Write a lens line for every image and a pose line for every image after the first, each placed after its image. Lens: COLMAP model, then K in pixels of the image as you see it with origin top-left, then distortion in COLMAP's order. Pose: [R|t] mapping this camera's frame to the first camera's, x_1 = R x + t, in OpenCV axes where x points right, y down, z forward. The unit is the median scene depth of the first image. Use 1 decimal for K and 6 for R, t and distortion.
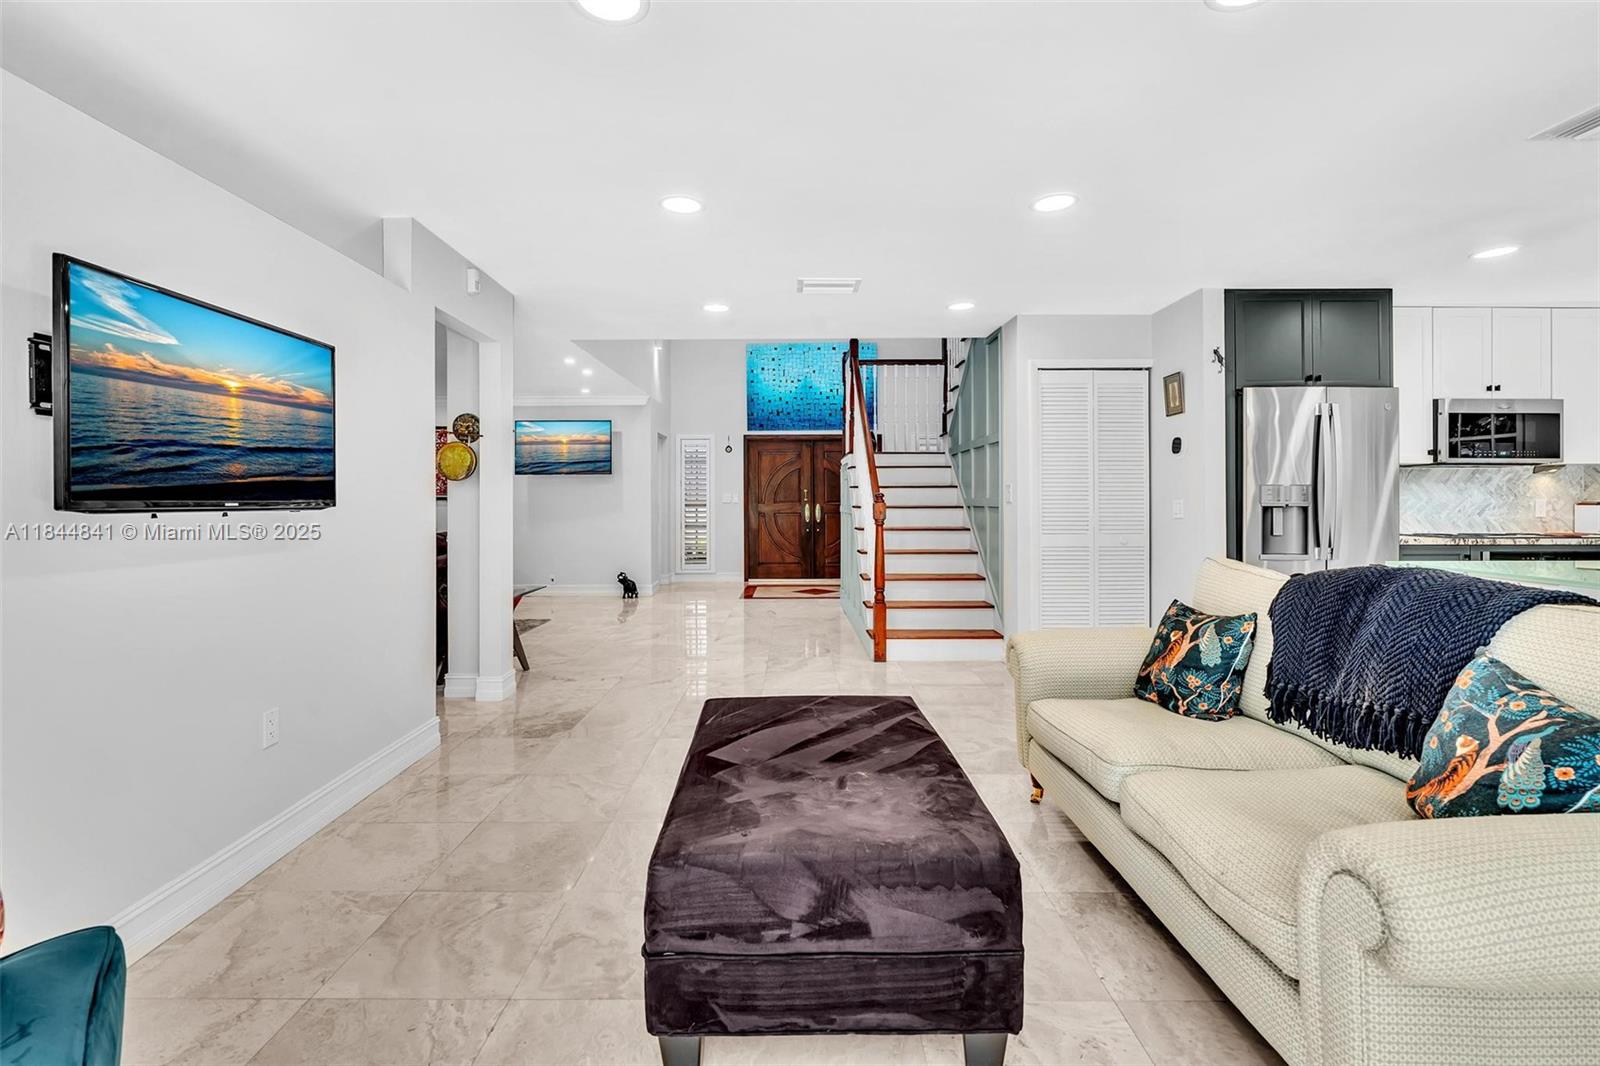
lens RADIAL K [[720.8, 0, 790.4], [0, 720.8, 517.1], [0, 0, 1]] dist [-0.004203, 0.000463]
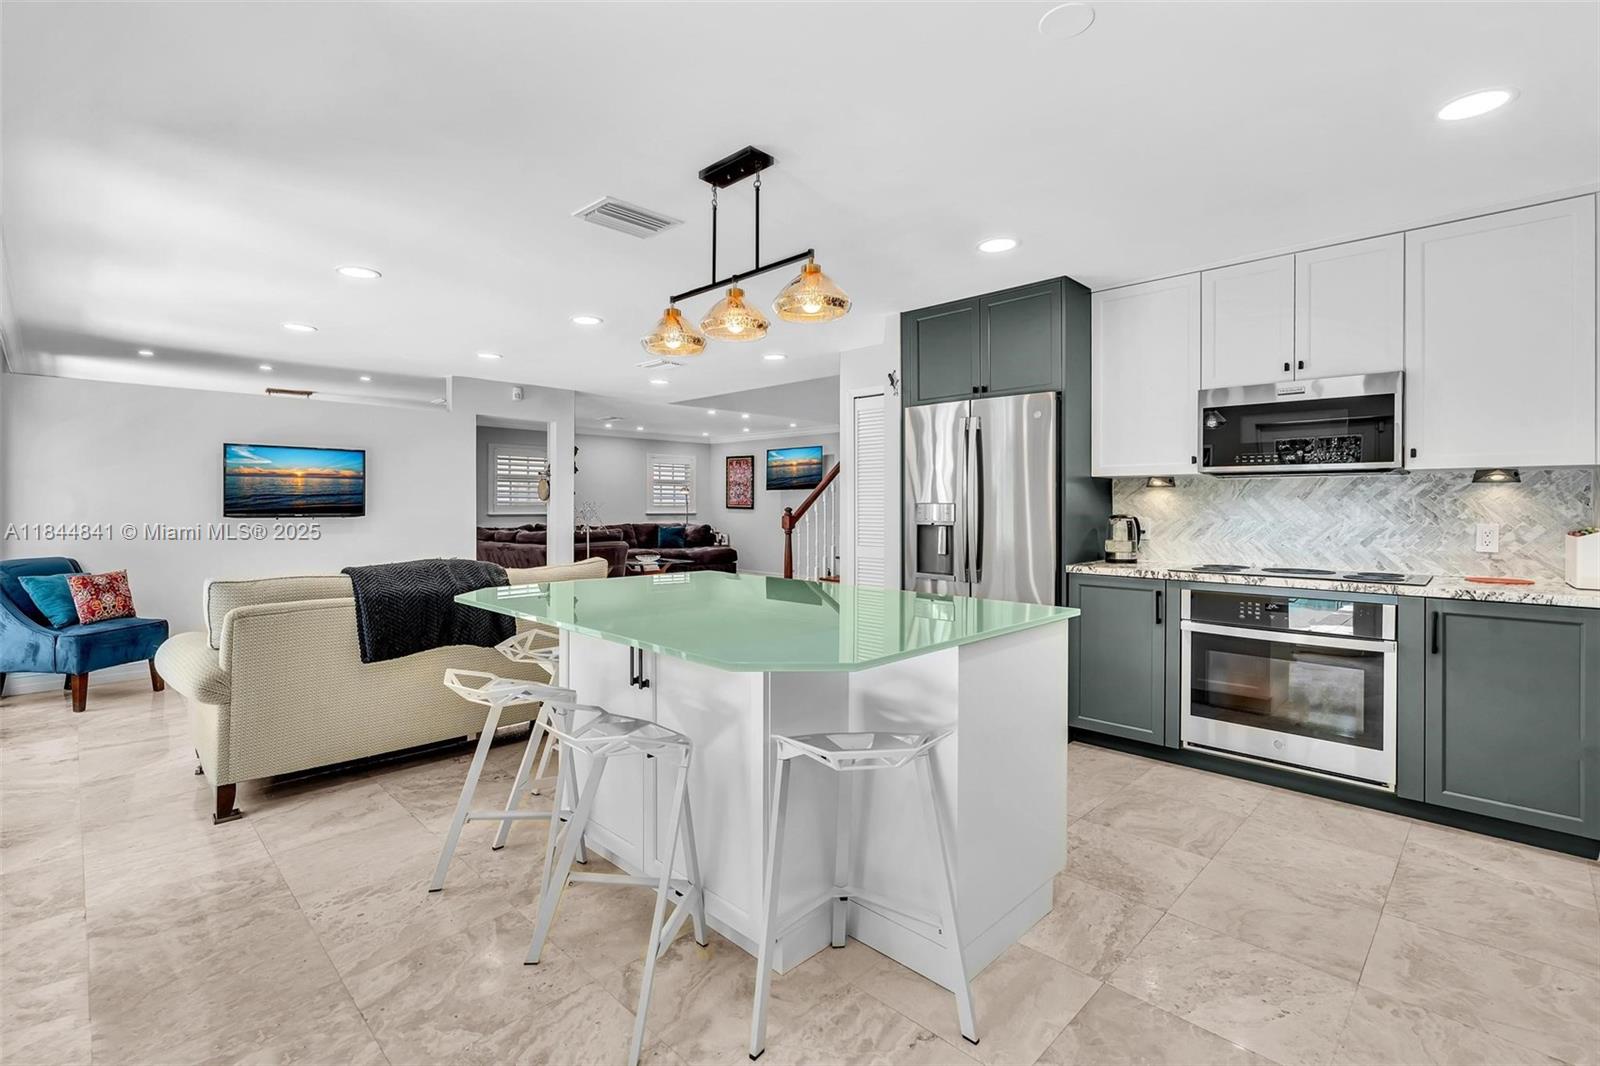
lens RADIAL K [[720.8, 0, 790.4], [0, 720.8, 517.1], [0, 0, 1]] dist [-0.004203, 0.000463]
pose [[0.714921, 0.013516, -0.699075, 1.134284], [-0.019637, 0.999807, -0.000752, -0.019571], [0.698930, 0.014265, 0.715048, 0.144148]]
